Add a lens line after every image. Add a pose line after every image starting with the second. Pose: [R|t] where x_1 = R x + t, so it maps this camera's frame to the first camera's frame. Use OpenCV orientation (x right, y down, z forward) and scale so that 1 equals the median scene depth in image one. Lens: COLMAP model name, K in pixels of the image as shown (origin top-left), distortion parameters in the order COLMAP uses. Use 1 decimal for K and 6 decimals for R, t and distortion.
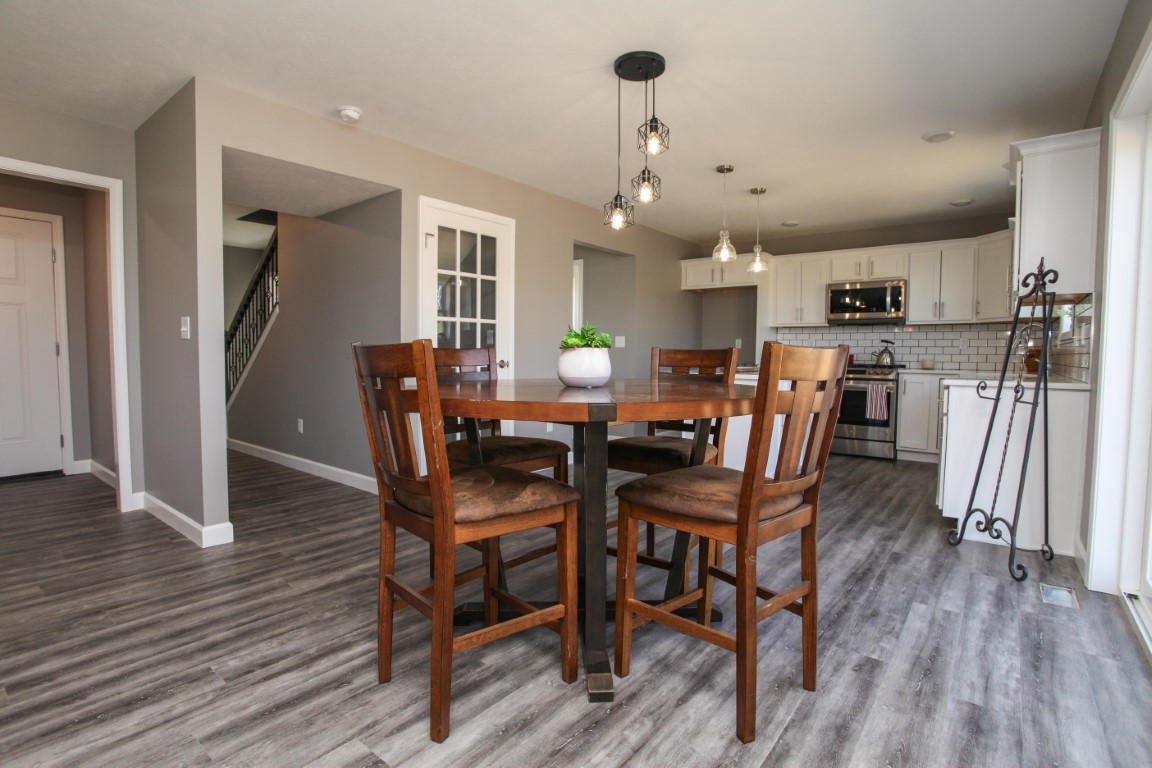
lens RADIAL K [[561.6, 0, 576.0], [0, 561.6, 384.0], [0, 0, 1]] dist [-0.079755, 0.034937]
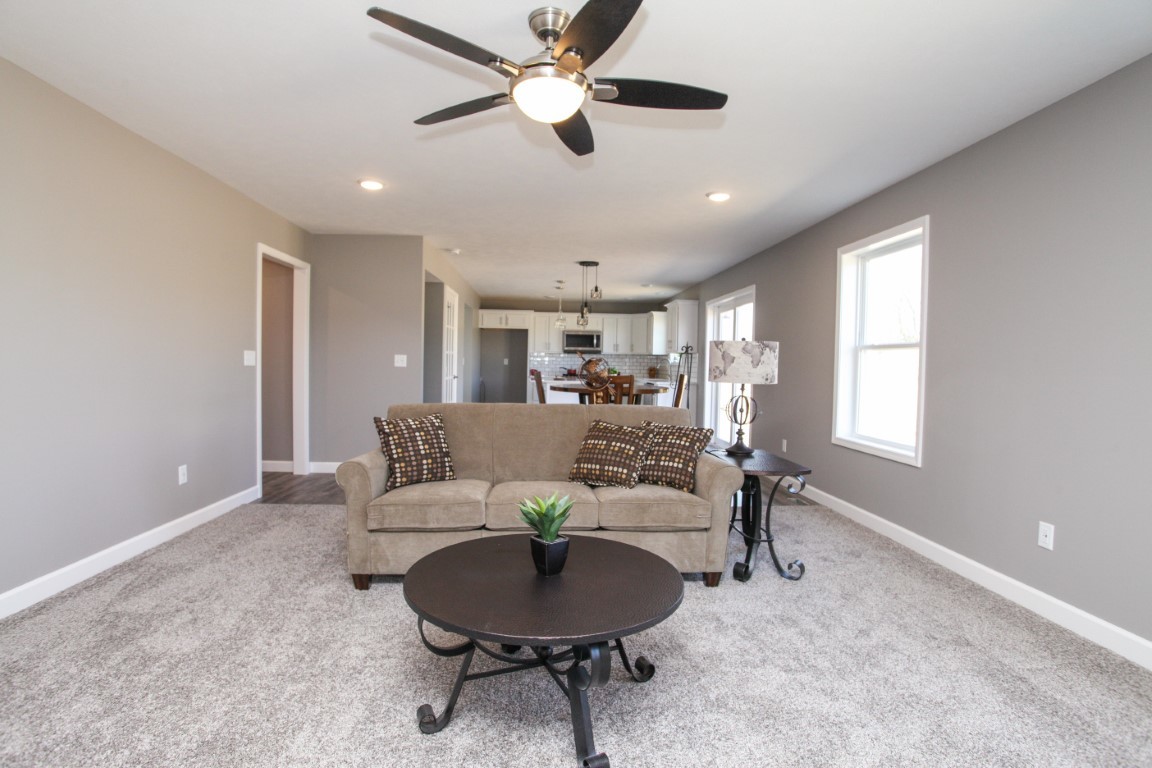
lens RADIAL K [[561.6, 0, 576.0], [0, 561.6, 384.0], [0, 0, 1]] dist [-0.079755, 0.034937]
pose [[0.744768, -0.018455, 0.667068, -0.906869], [0.023604, 0.999721, 0.001305, -0.007015], [-0.666906, 0.014773, 0.744996, -0.491583]]
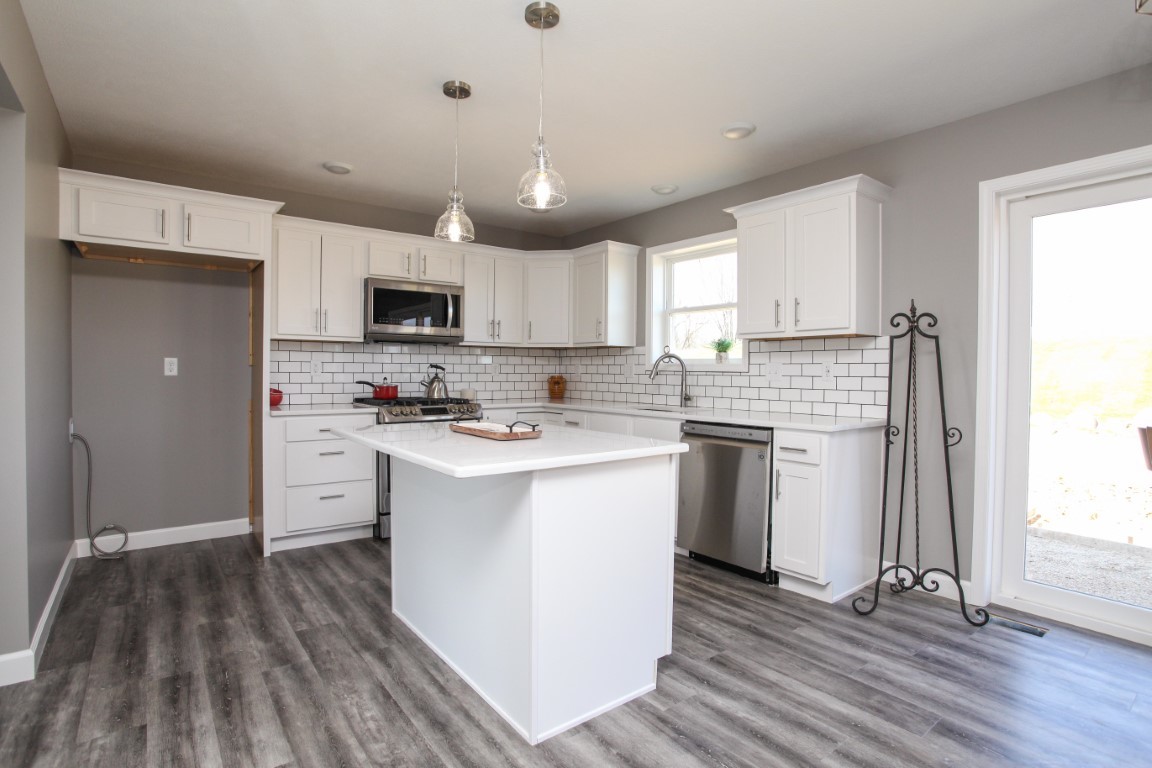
lens RADIAL K [[573.7, 0, 576.0], [0, 573.7, 384.0], [0, 0, 1]] dist [-0.041289, 0.001056]
pose [[0.243334, -0.026961, 0.969568, -0.169777], [0.047004, 0.998767, 0.015977, -0.065551], [-0.968803, 0.041685, 0.244301, 0.718246]]
